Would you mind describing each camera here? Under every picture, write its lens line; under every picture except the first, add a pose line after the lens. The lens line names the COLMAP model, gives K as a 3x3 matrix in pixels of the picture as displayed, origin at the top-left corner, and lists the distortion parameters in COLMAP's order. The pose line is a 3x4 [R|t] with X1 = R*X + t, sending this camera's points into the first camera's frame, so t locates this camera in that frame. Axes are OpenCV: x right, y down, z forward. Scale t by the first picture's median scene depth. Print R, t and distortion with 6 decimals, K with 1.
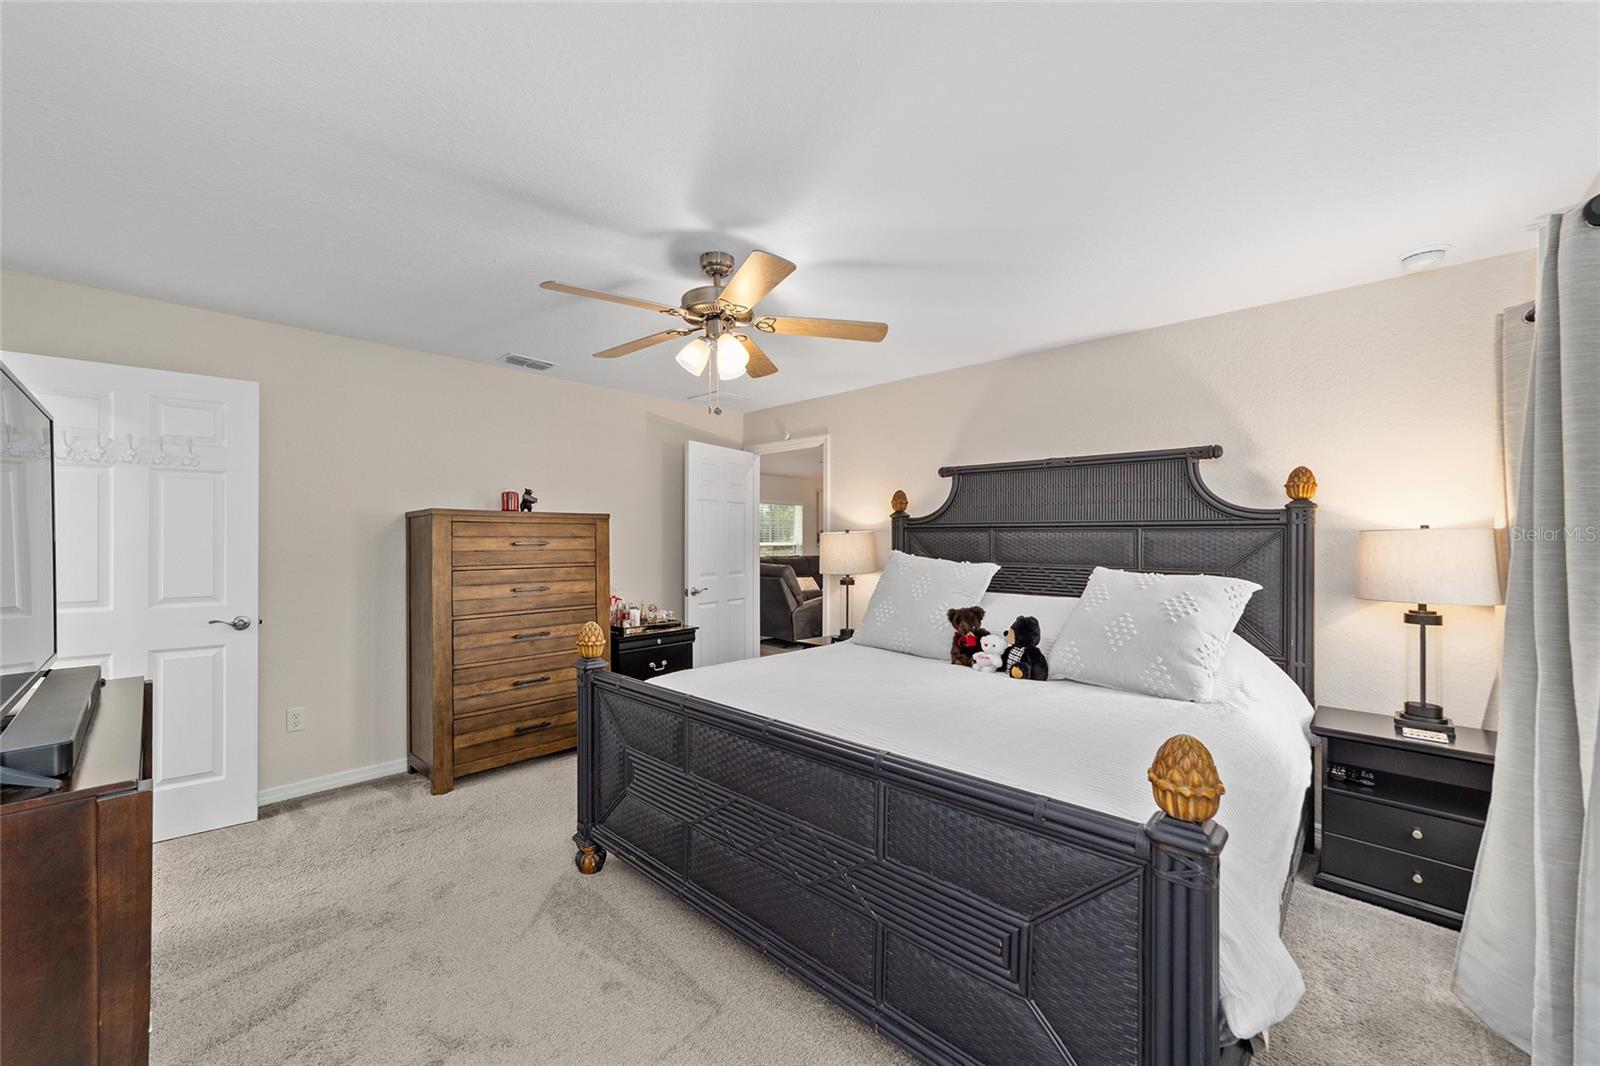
lens RADIAL K [[623.0, 0, 791.9], [0, 623.0, 535.1], [0, 0, 1]] dist [-0.019594, 0.010805]
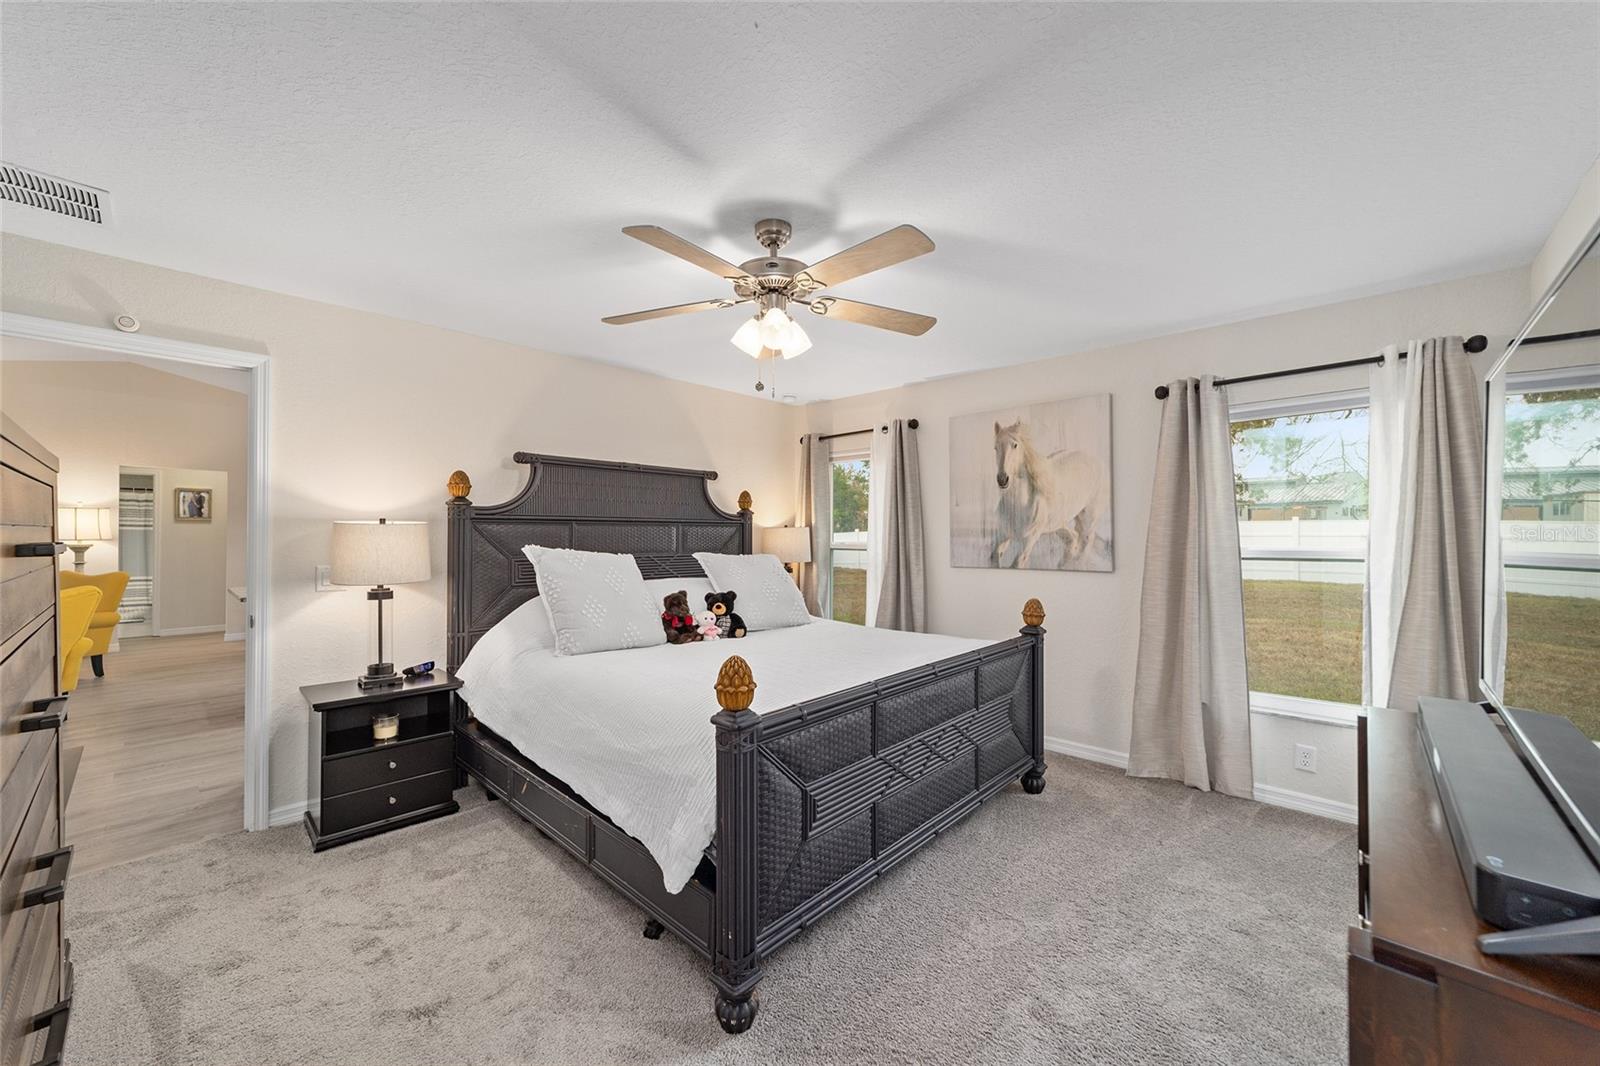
lens RADIAL K [[610.7, 0, 786.0], [0, 610.7, 529.7], [0, 0, 1]] dist [-0.003222, -0.000083]
pose [[-0.003914, 0.001162, 0.999992, -0.737345], [-0.006886, 0.999976, -0.001189, 0.001558], [-0.999969, -0.006890, -0.003906, 0.708066]]
